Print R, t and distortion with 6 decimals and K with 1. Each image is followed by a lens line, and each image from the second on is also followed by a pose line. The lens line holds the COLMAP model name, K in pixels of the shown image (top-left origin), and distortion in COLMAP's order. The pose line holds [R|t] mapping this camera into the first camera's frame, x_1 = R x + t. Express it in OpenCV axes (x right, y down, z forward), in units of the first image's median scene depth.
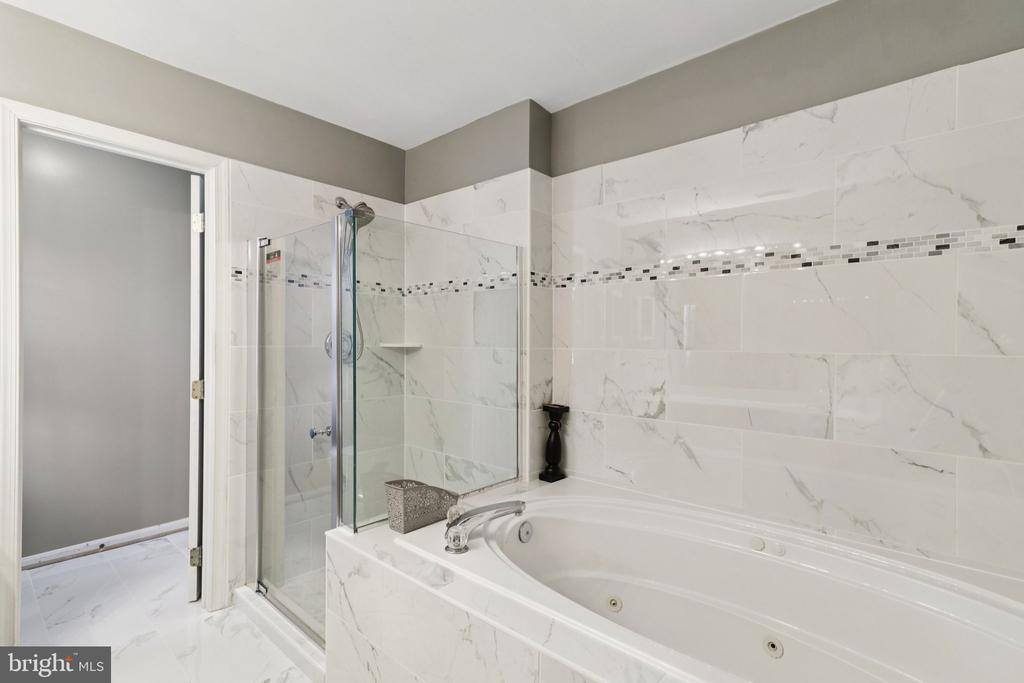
lens RADIAL K [[489.9, 0, 508.8], [0, 489.9, 340.4], [0, 0, 1]] dist [0.012705, -0.001156]
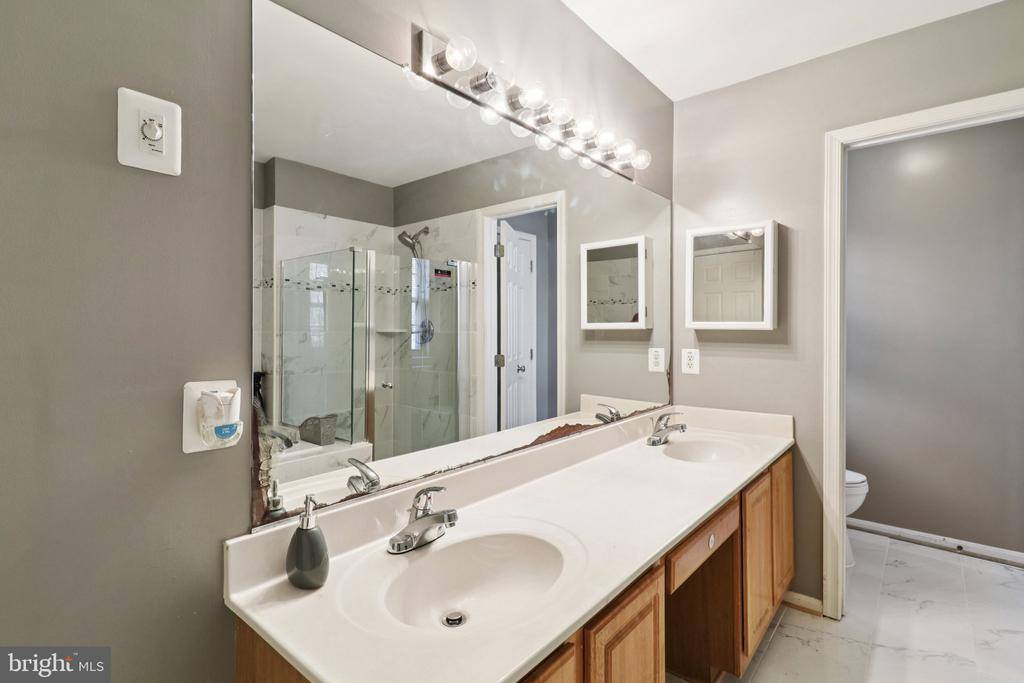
lens RADIAL K [[489.9, 0, 509.0], [0, 489.9, 336.8], [0, 0, 1]] dist [0.012705, -0.001156]
pose [[0.017060, 0.007747, -0.999824, 0.131492], [0.002422, 0.999967, 0.007790, 0.001833], [0.999852, -0.002555, 0.017041, 0.144993]]
